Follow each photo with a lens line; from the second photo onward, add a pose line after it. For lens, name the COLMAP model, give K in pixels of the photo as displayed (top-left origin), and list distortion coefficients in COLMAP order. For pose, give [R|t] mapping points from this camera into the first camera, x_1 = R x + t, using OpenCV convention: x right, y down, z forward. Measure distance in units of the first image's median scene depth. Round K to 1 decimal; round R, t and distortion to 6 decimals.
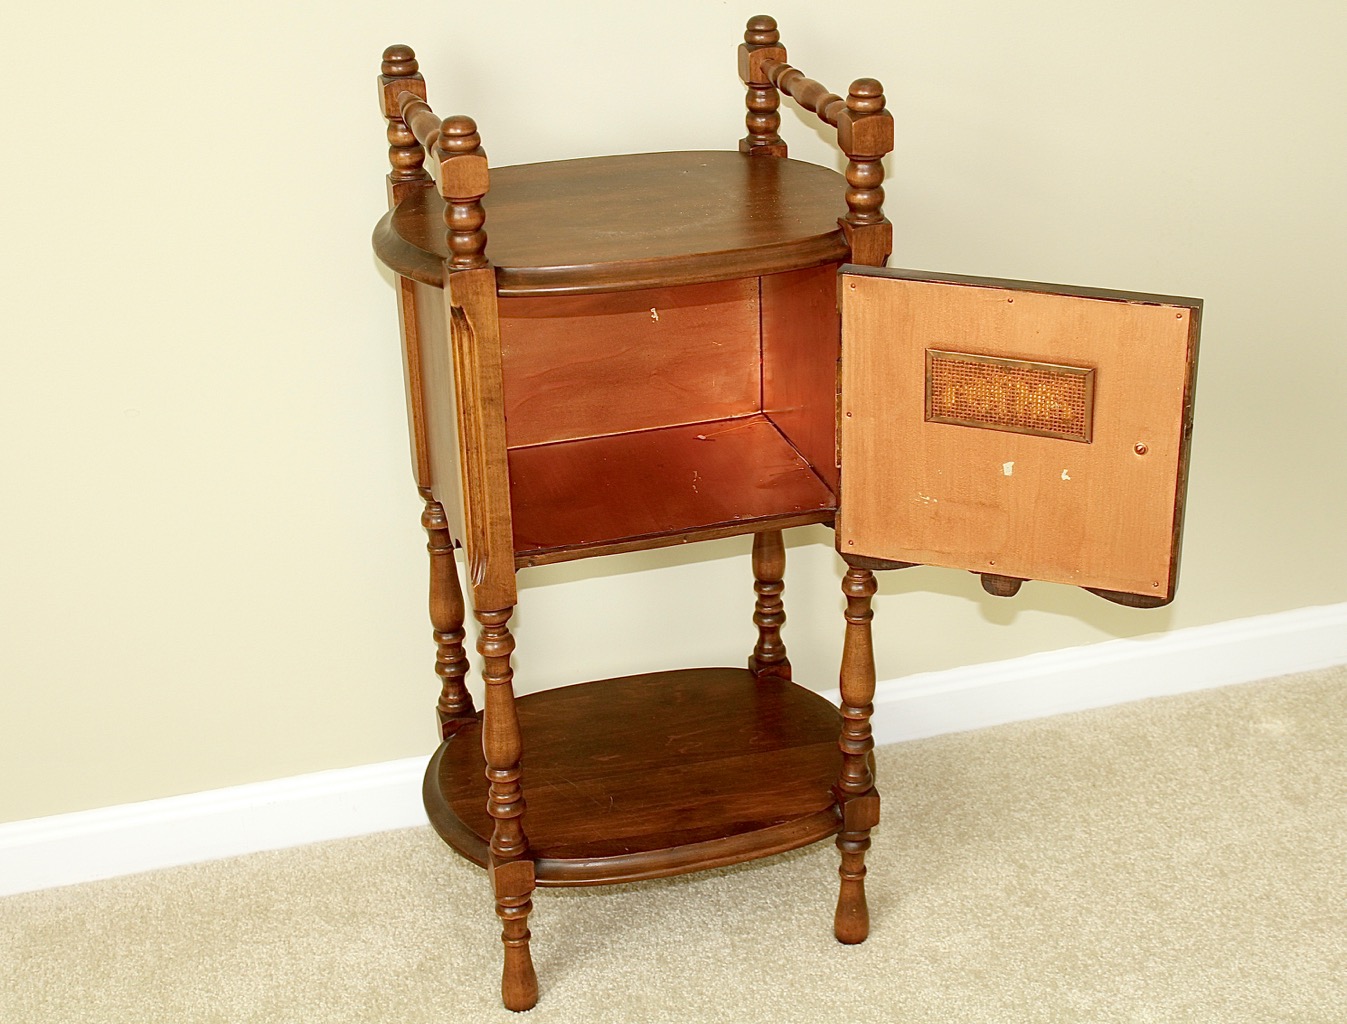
lens RADIAL K [[2048.0, 0, 727.0], [0, 2048.0, 478.8], [0, 0, 1]] dist [-0.120468, 0.267408]
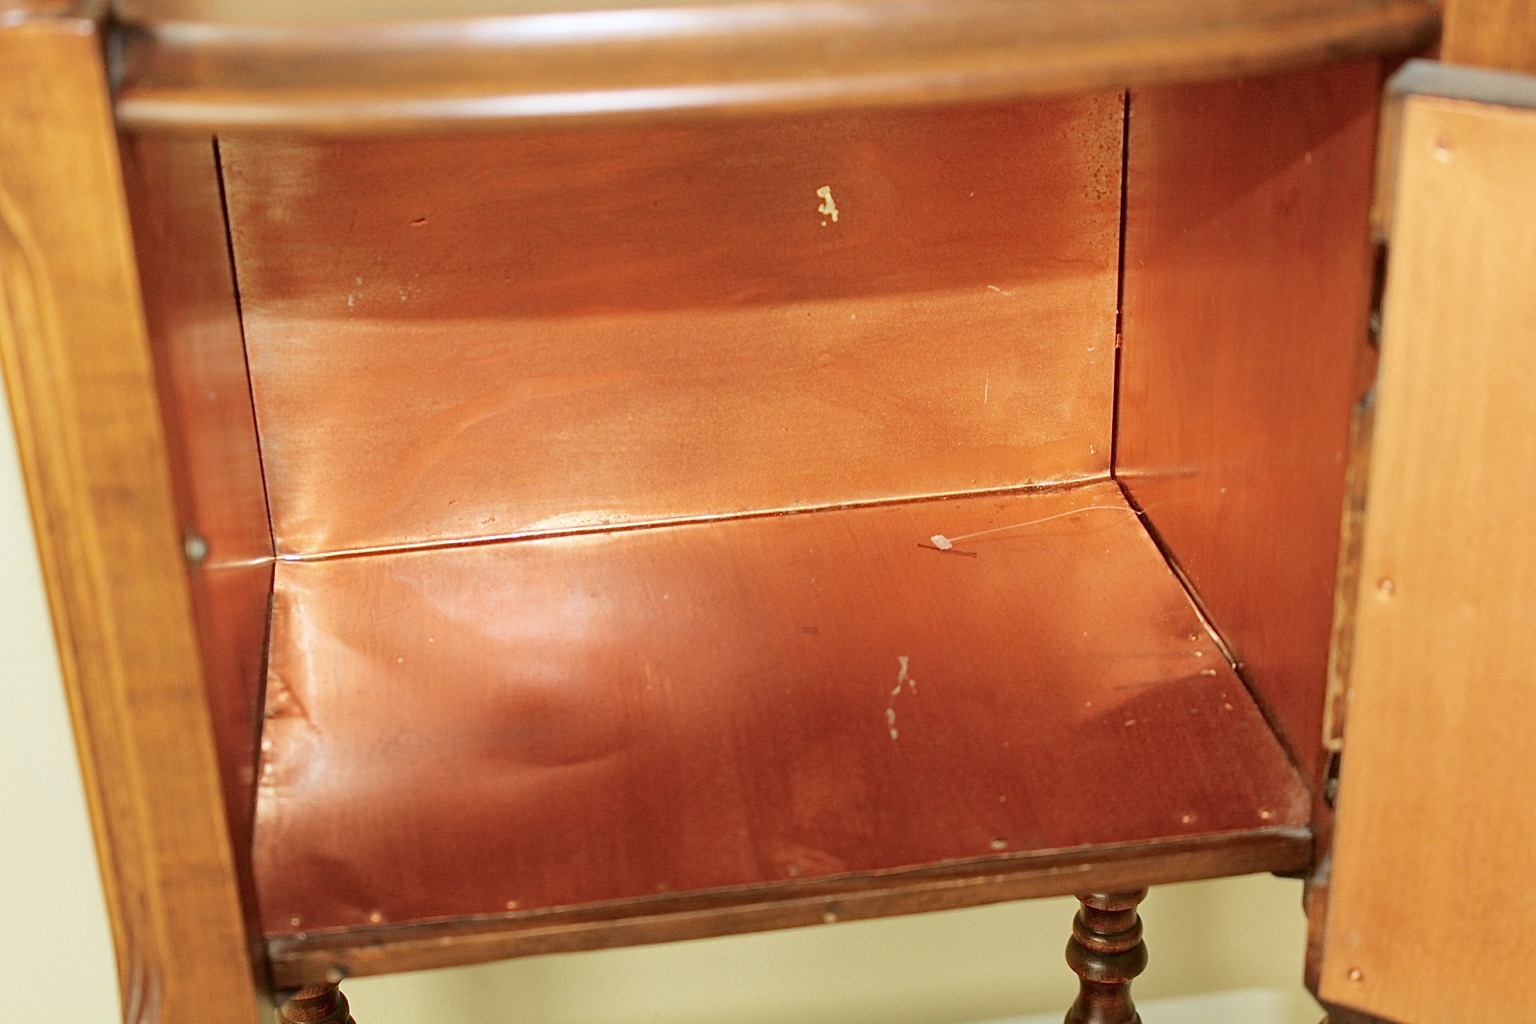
lens RADIAL K [[2387.1, 0, 768.0], [0, 2387.1, 512.0], [0, 0, 1]] dist [-0.021463, -0.013170]
pose [[0.988027, 0.061430, -0.141526, 0.017566], [-0.052660, 0.996501, 0.064904, -0.052652], [0.145018, -0.056674, 0.987805, 0.576399]]
